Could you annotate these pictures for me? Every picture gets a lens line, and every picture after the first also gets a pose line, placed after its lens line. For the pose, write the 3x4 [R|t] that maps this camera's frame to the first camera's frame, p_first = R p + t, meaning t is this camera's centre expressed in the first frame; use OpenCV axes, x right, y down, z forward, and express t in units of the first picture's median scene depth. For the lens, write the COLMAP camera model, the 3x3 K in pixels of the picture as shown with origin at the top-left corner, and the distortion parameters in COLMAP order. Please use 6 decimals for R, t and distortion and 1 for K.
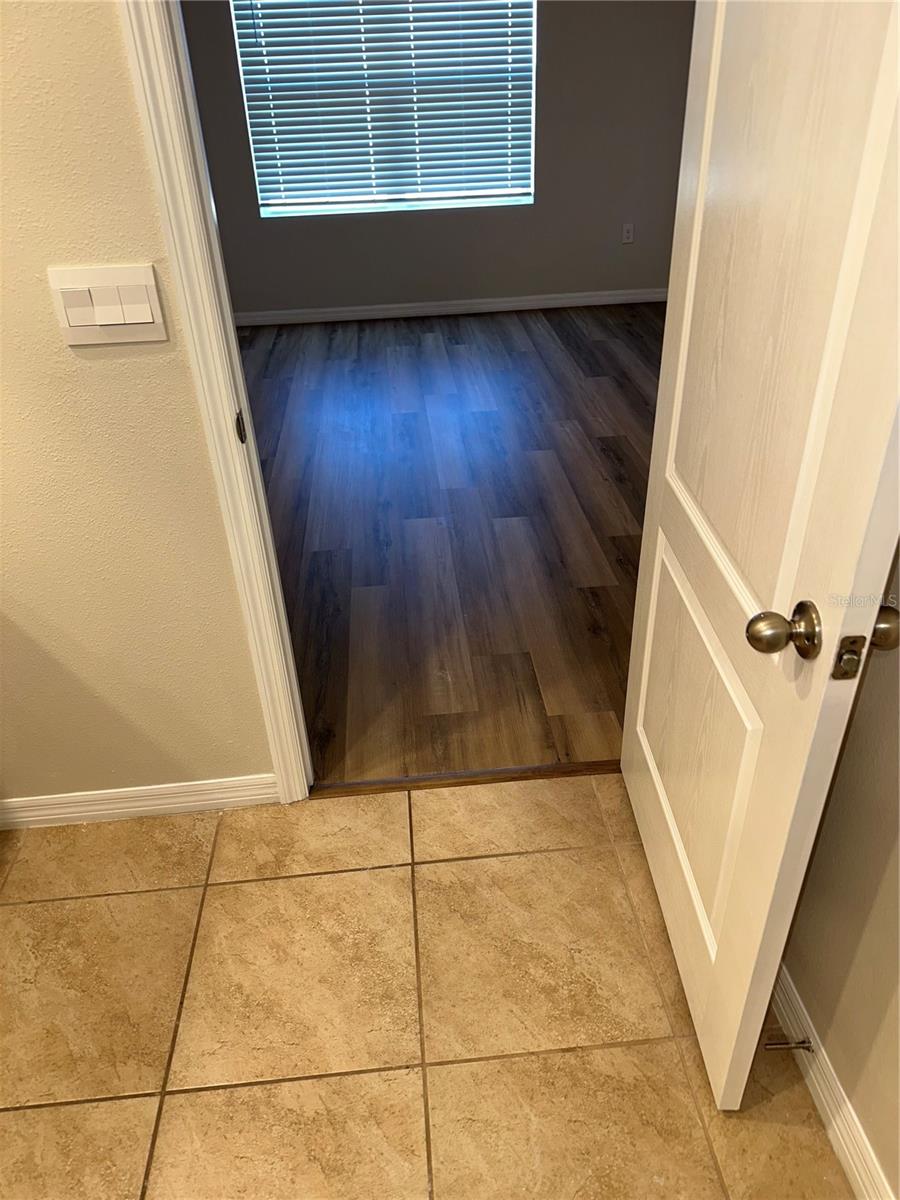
lens RADIAL K [[846.5, 0, 454.5], [0, 846.5, 598.8], [0, 0, 1]] dist [0.070819, -0.099064]
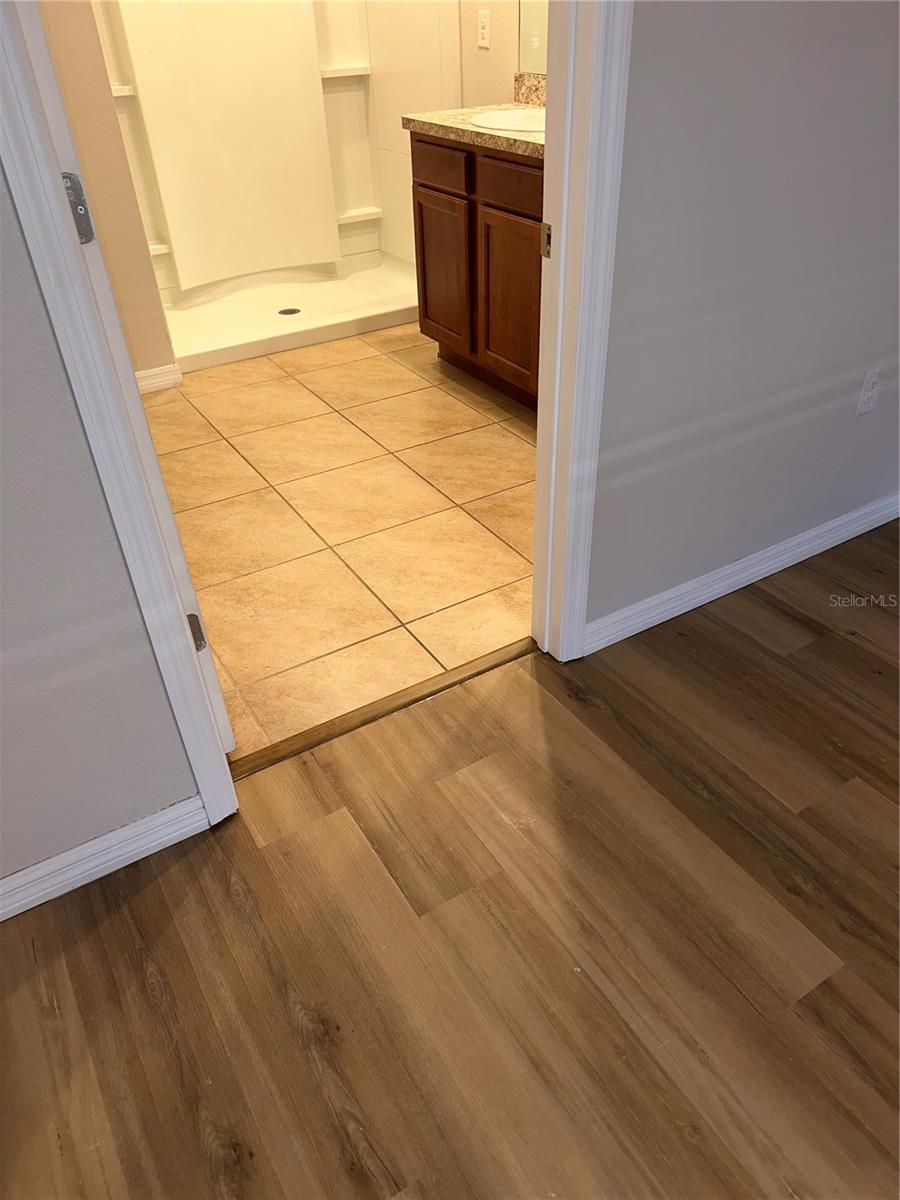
lens RADIAL K [[846.5, 0, 450.0], [0, 846.5, 599.7], [0, 0, 1]] dist [0.070819, -0.099064]
pose [[-0.893711, 0.306551, -0.327578, 0.222271], [-0.182262, 0.419103, 0.889457, -0.631621], [0.409953, 0.854622, -0.318684, 1.151447]]
